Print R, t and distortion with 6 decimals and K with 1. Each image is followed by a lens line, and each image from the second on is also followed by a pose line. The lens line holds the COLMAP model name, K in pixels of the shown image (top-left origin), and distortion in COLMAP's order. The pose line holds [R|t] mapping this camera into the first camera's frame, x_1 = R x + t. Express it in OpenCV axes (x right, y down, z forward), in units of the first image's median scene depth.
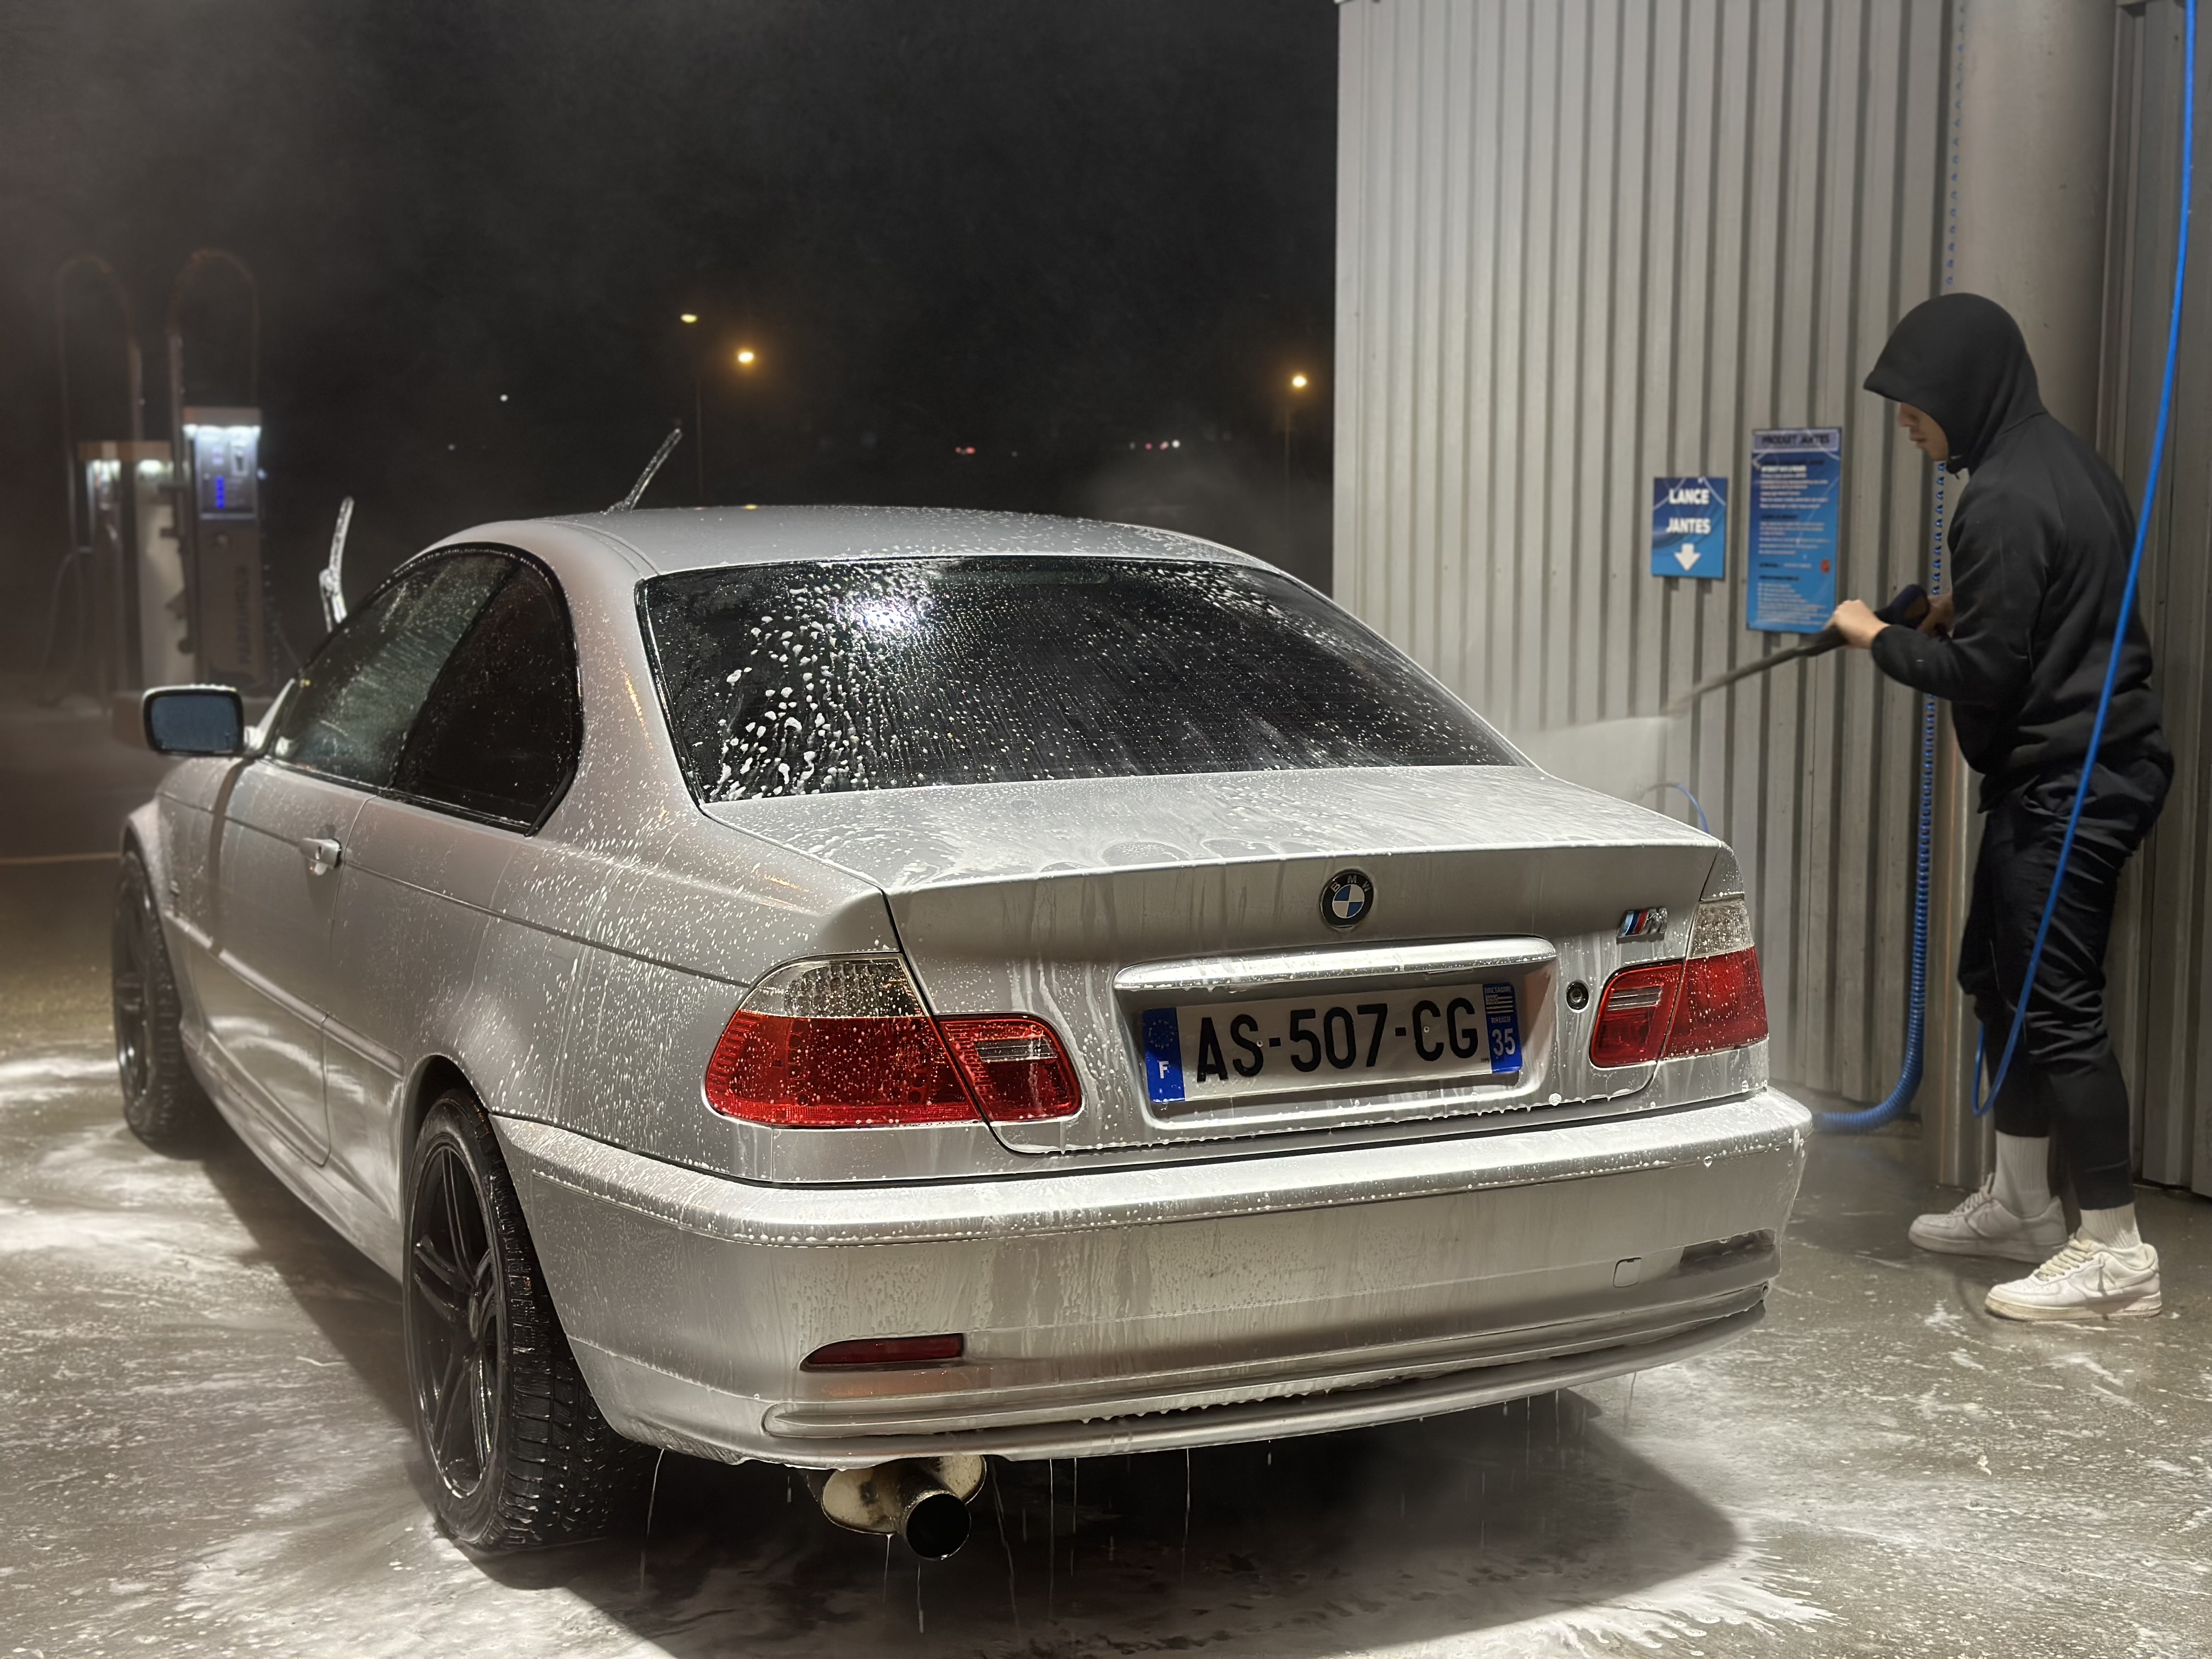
lens RADIAL K [[3051.5, 0, 1093.7], [0, 3051.5, 836.7], [0, 0, 1]] dist [0.090698, 0.000000]
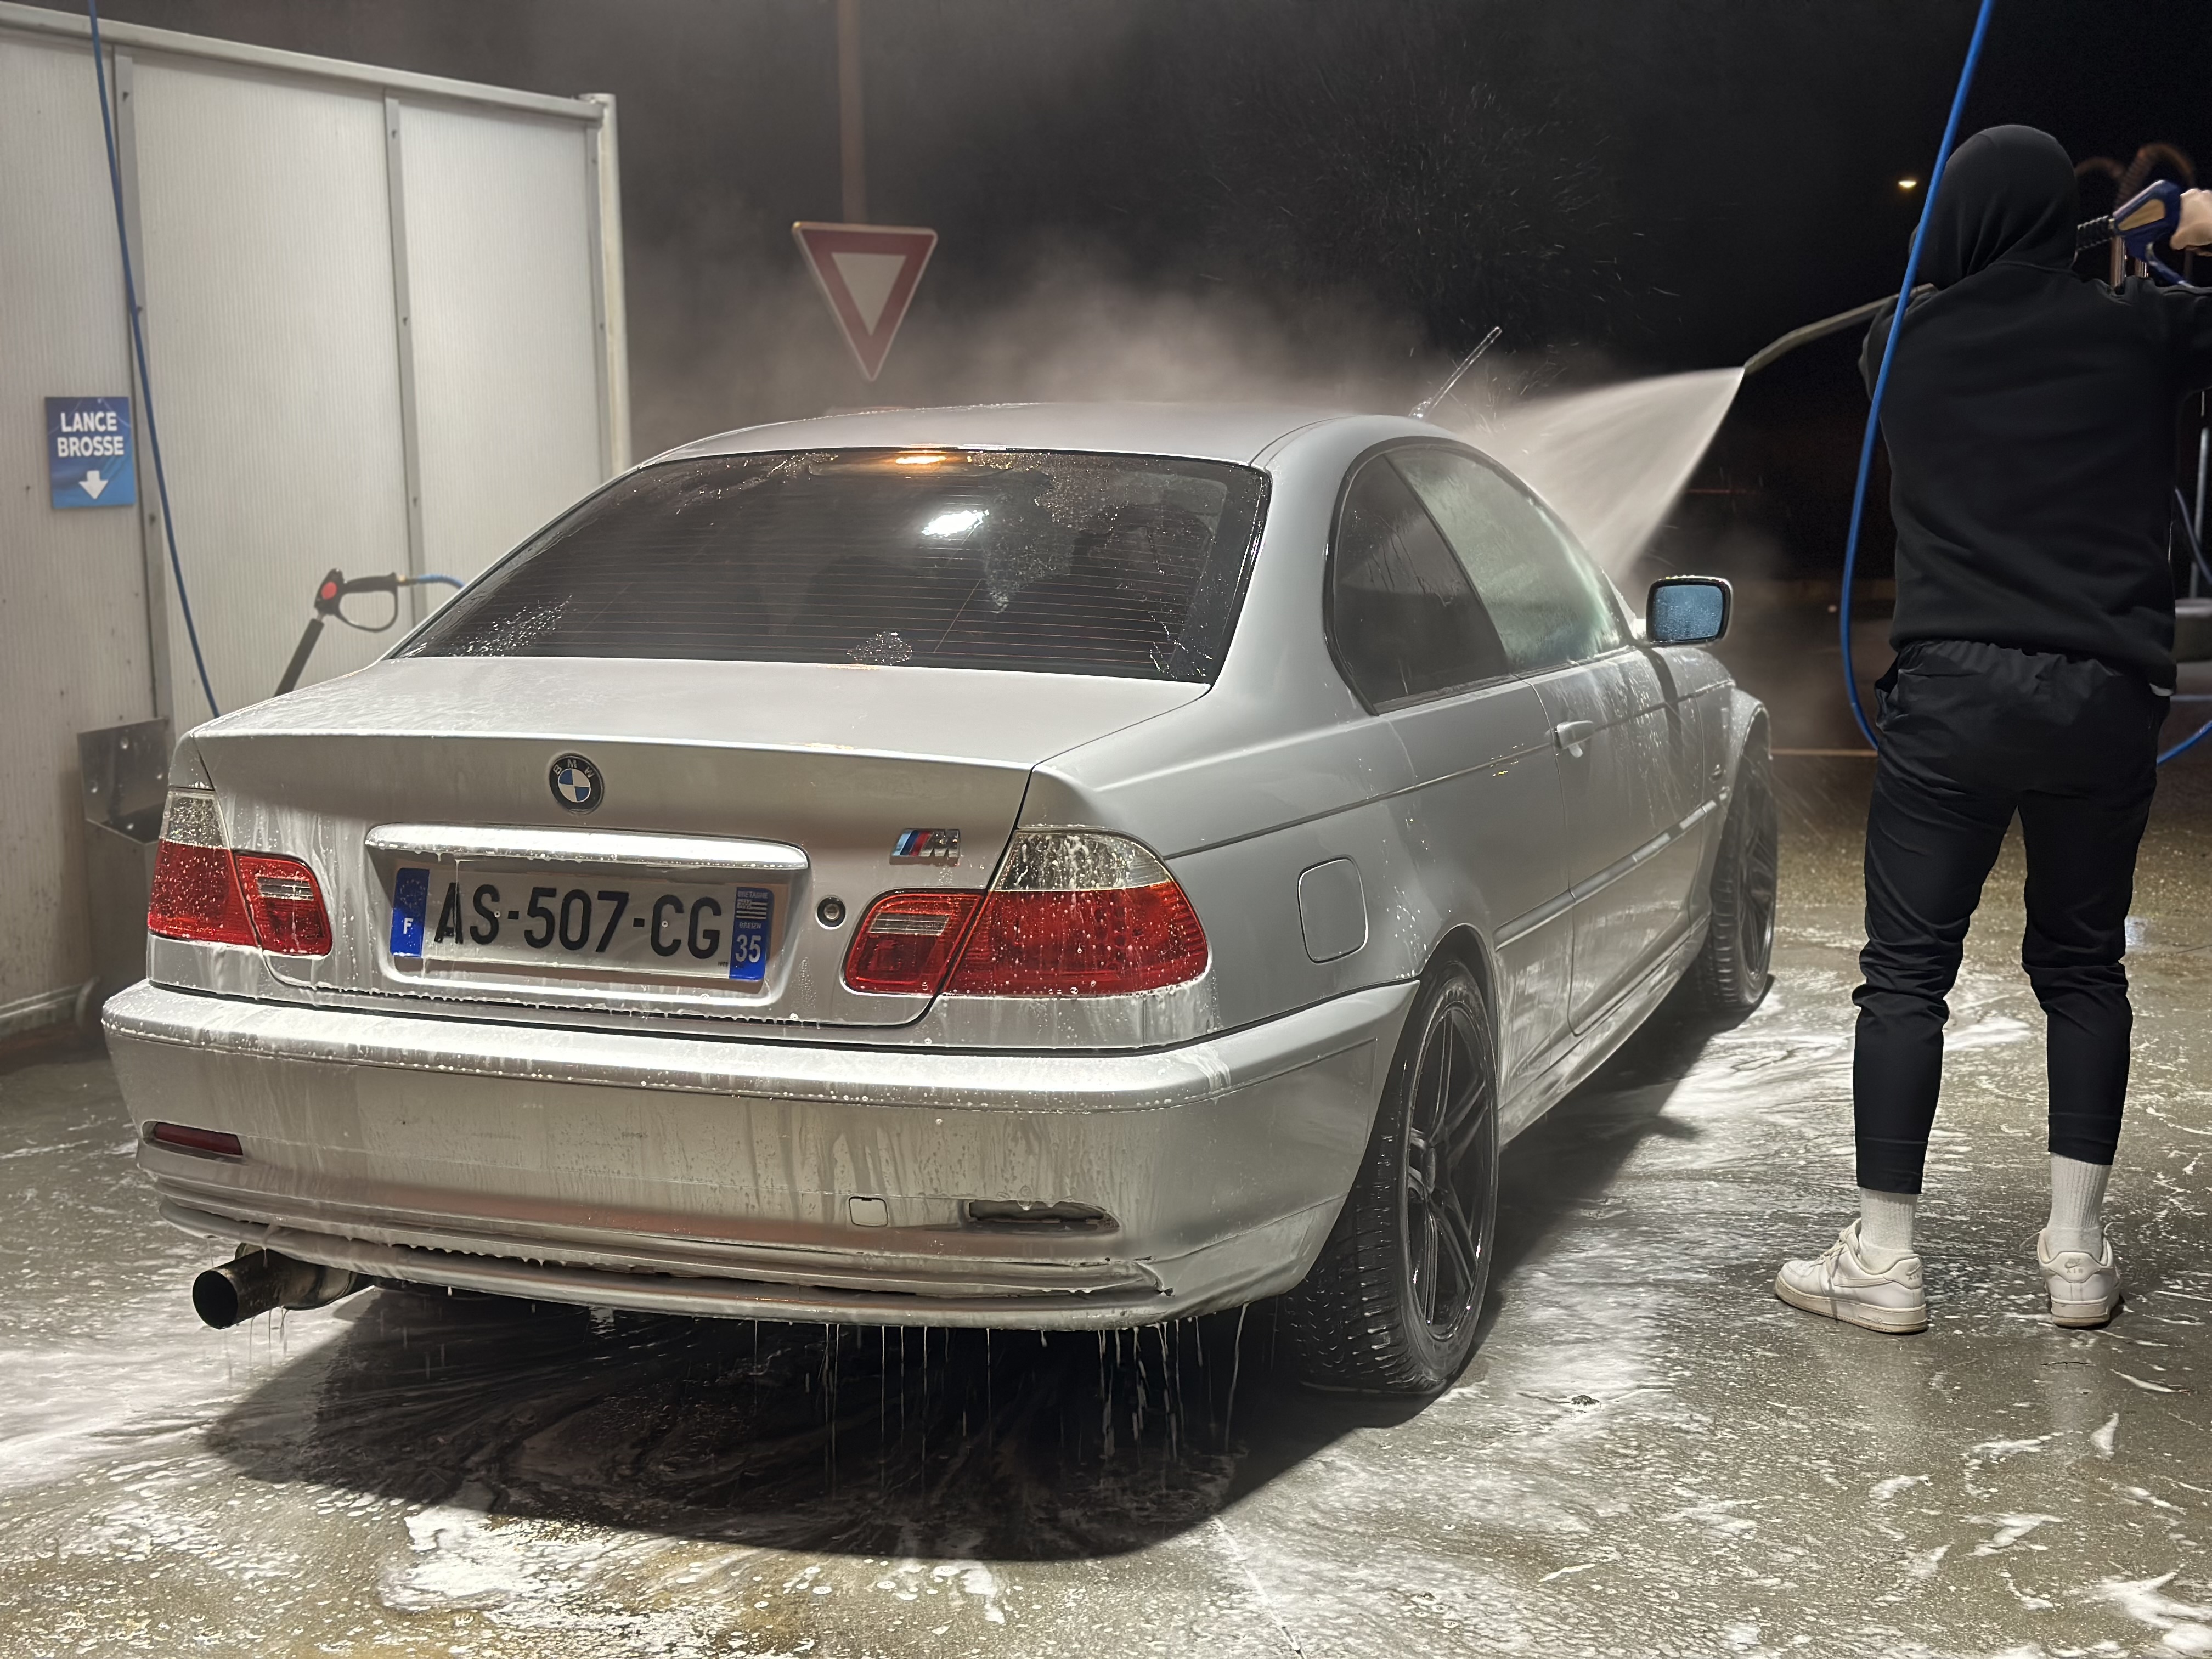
lens RADIAL K [[3051.5, 0, 1102.9], [0, 3051.5, 836.7], [0, 0, 1]] dist [0.090698, 0.000000]
pose [[0.689560, 0.092560, -0.718289, 0.829537], [-0.072332, 0.995642, 0.058861, -0.030446], [0.720607, 0.011367, 0.693250, 0.376832]]
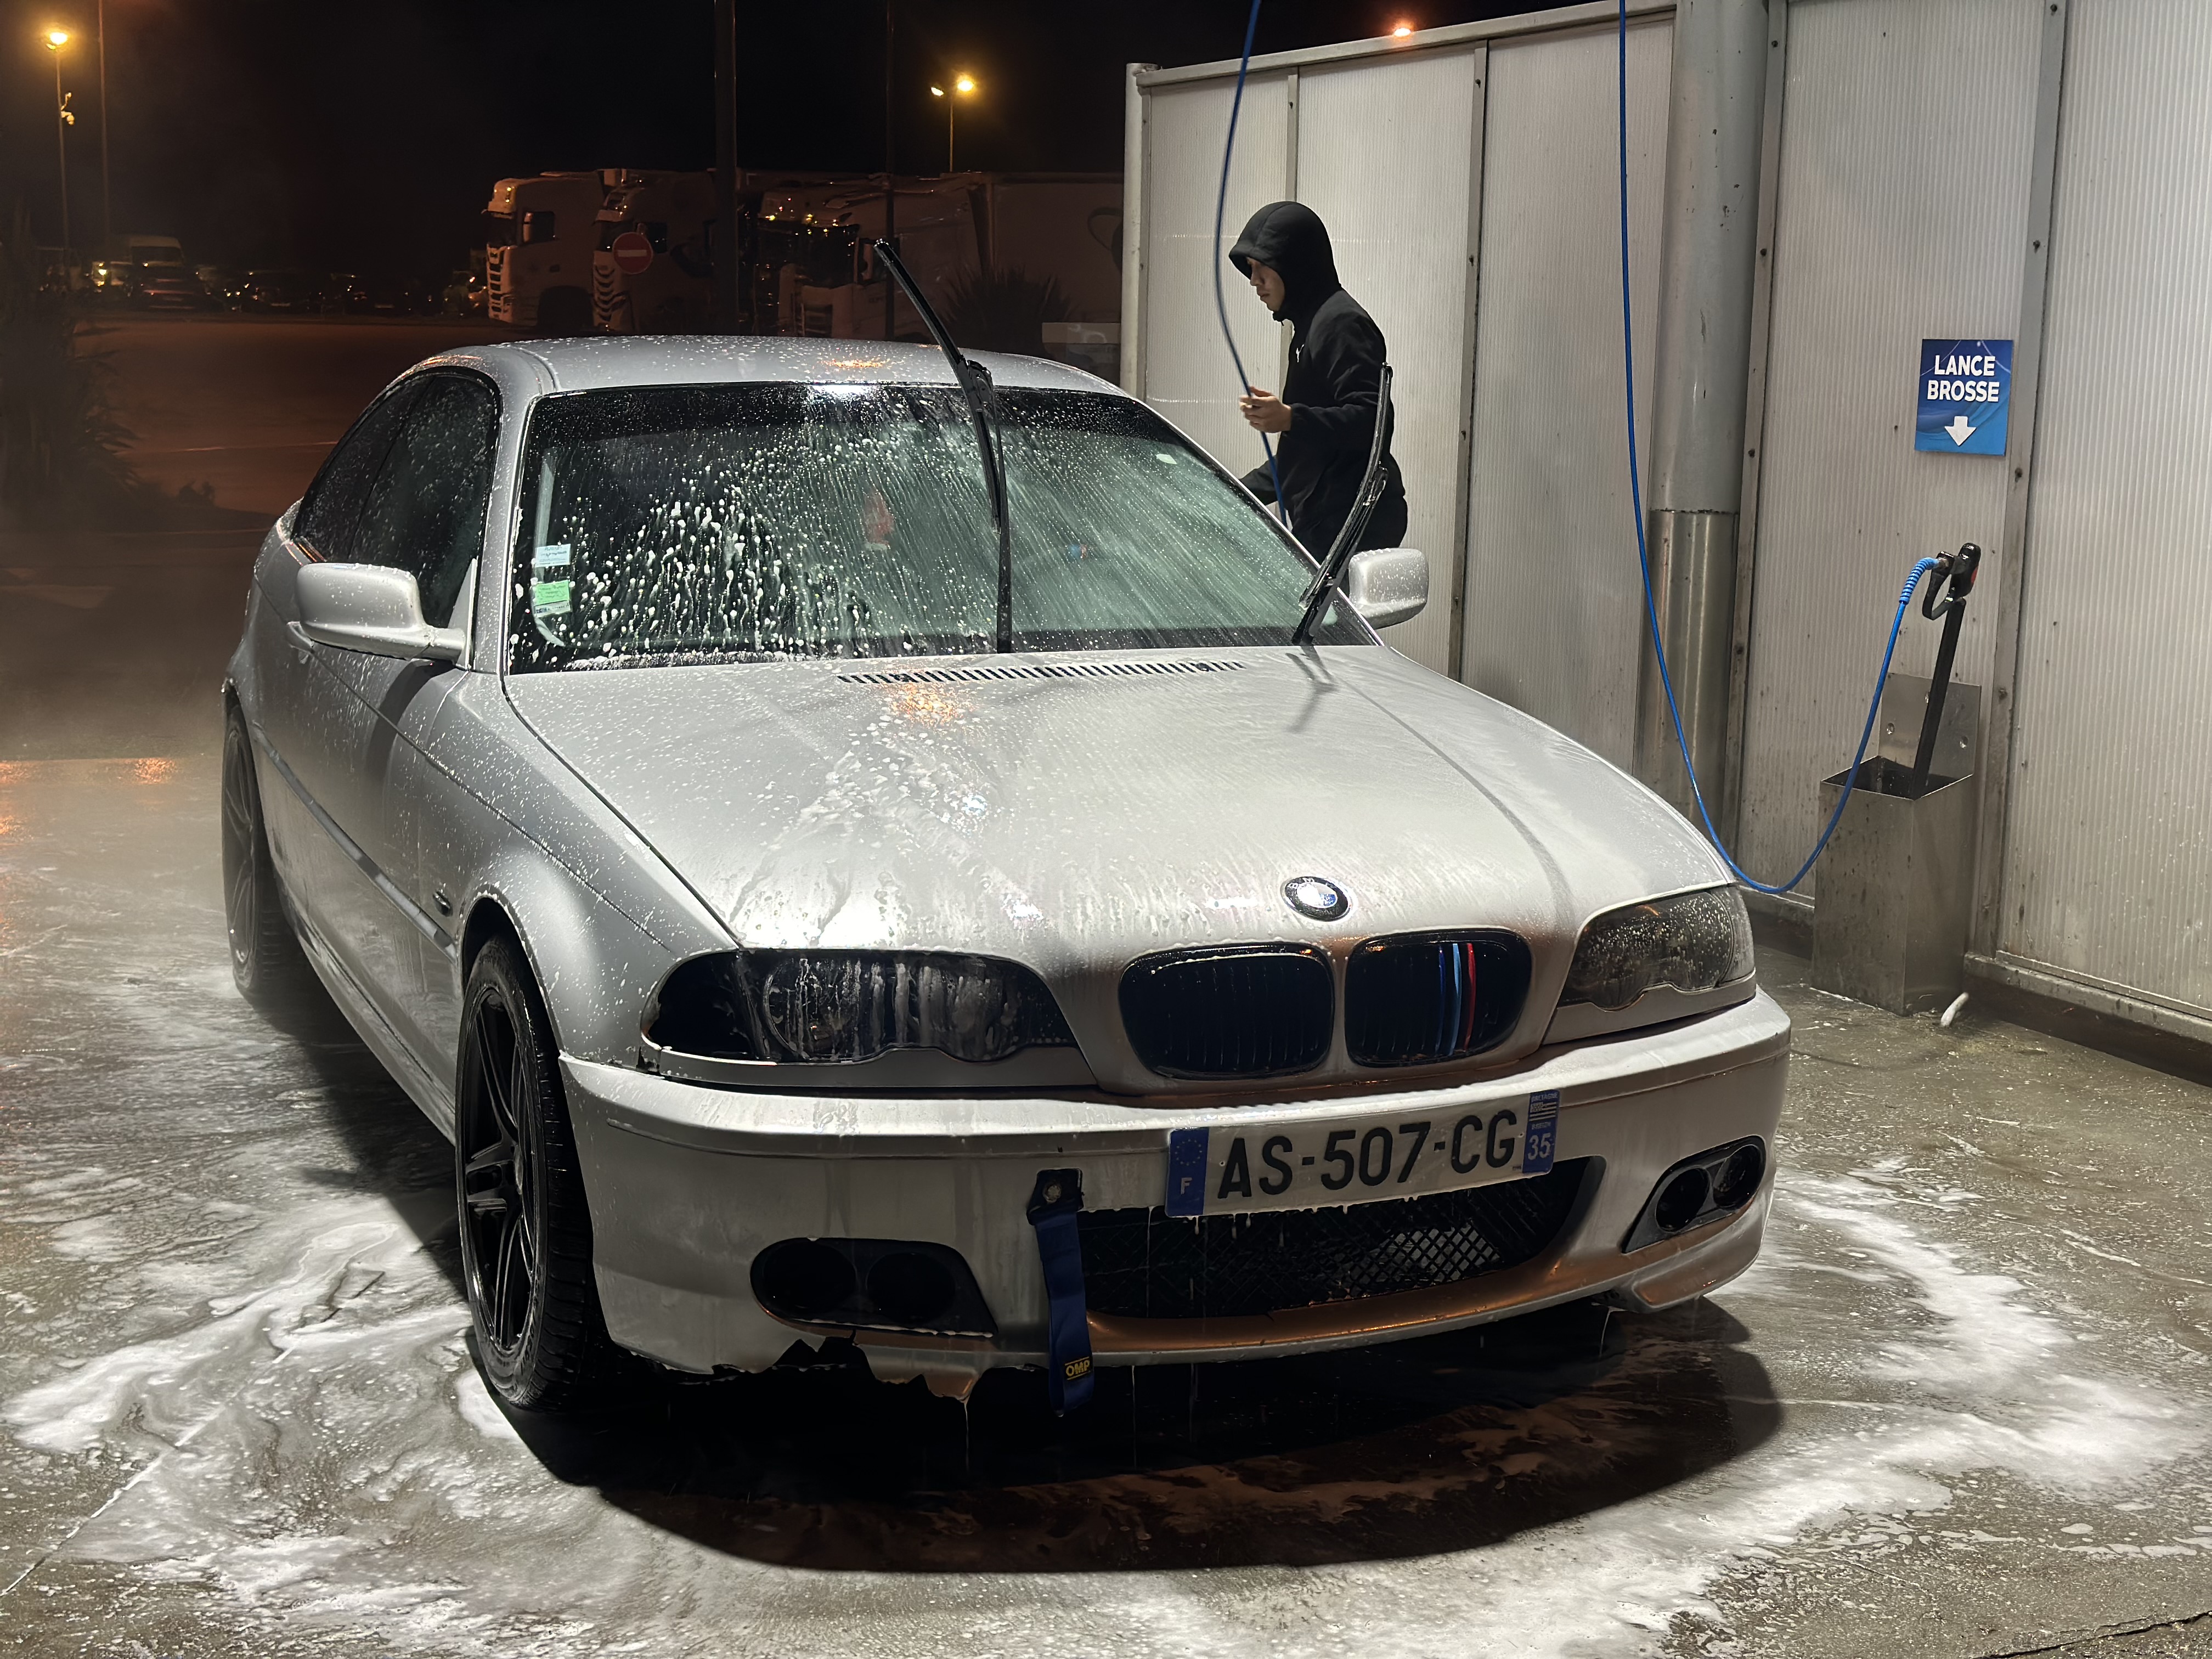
lens RADIAL K [[3051.5, 0, 1110.1], [0, 3051.5, 822.6], [0, 0, 1]] dist [0.090698, 0.000000]
pose [[-0.998841, -0.030744, 0.037033, -0.328976], [-0.019169, 0.959857, 0.279835, -0.313395], [-0.044149, 0.278800, -0.959334, 2.647019]]
